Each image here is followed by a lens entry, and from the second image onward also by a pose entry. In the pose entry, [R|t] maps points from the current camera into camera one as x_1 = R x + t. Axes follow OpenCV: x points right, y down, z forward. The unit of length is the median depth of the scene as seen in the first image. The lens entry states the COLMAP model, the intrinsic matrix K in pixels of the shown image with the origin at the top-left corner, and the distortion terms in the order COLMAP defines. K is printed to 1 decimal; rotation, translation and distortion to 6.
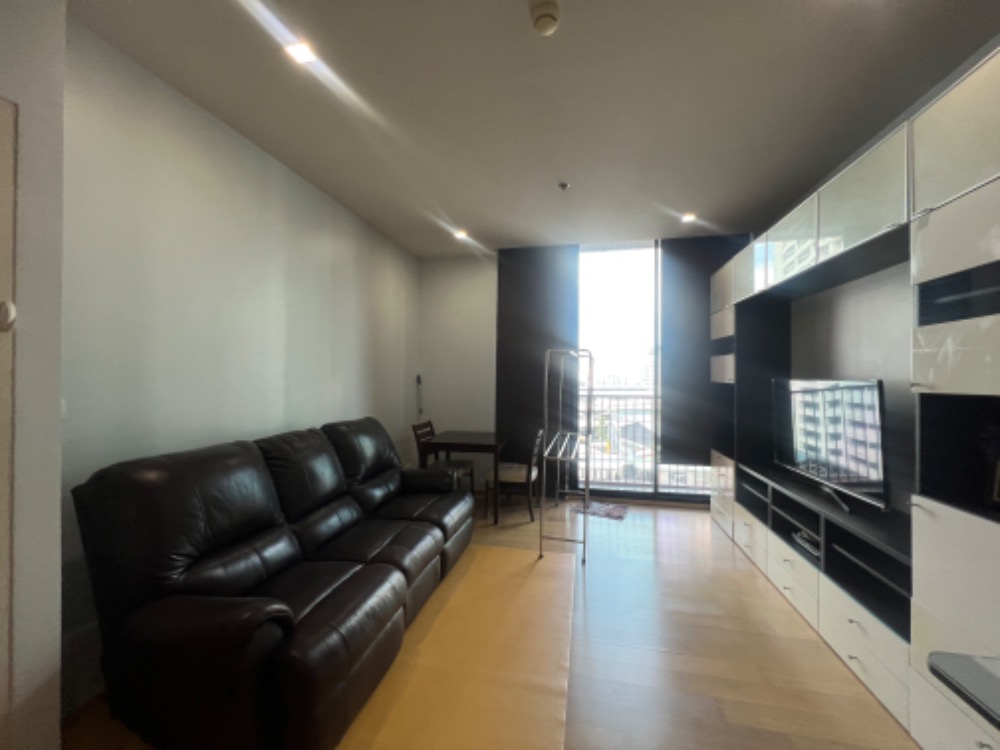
lens RADIAL K [[394.0, 0, 500.0], [0, 394.0, 375.0], [0, 0, 1]] dist [0.001244, 0.000125]
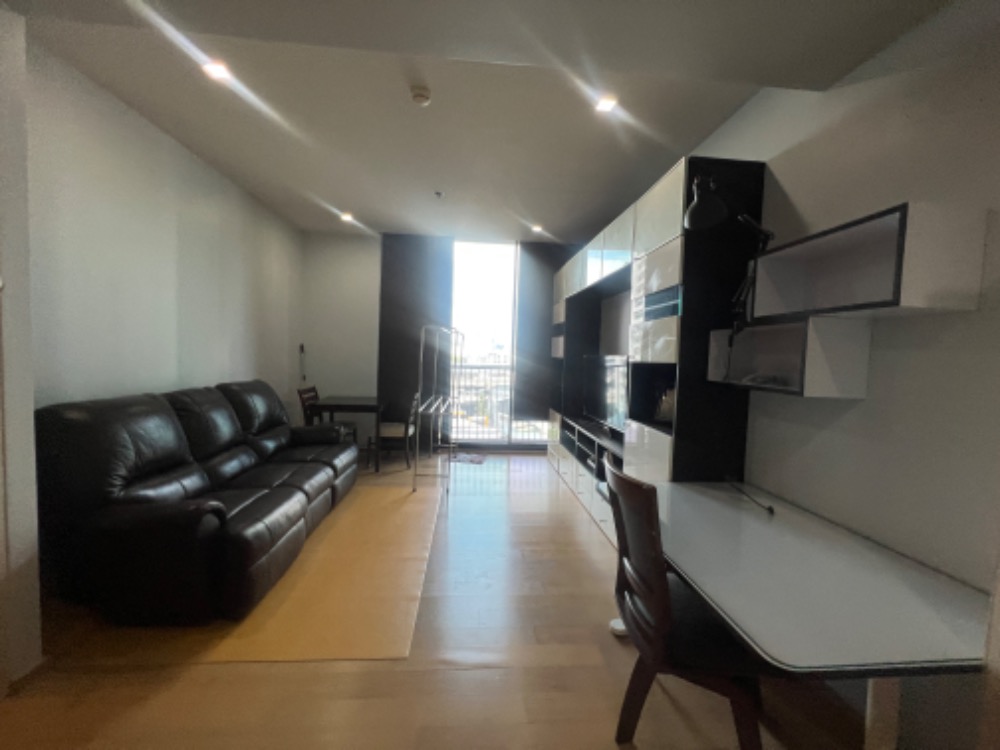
lens RADIAL K [[394.0, 0, 500.0], [0, 394.0, 375.0], [0, 0, 1]] dist [0.001244, 0.000125]
pose [[0.956172, 0.013276, 0.292506, -0.008631], [-0.031170, 0.997910, 0.056601, 0.010492], [-0.291143, -0.063238, 0.954587, -0.252791]]
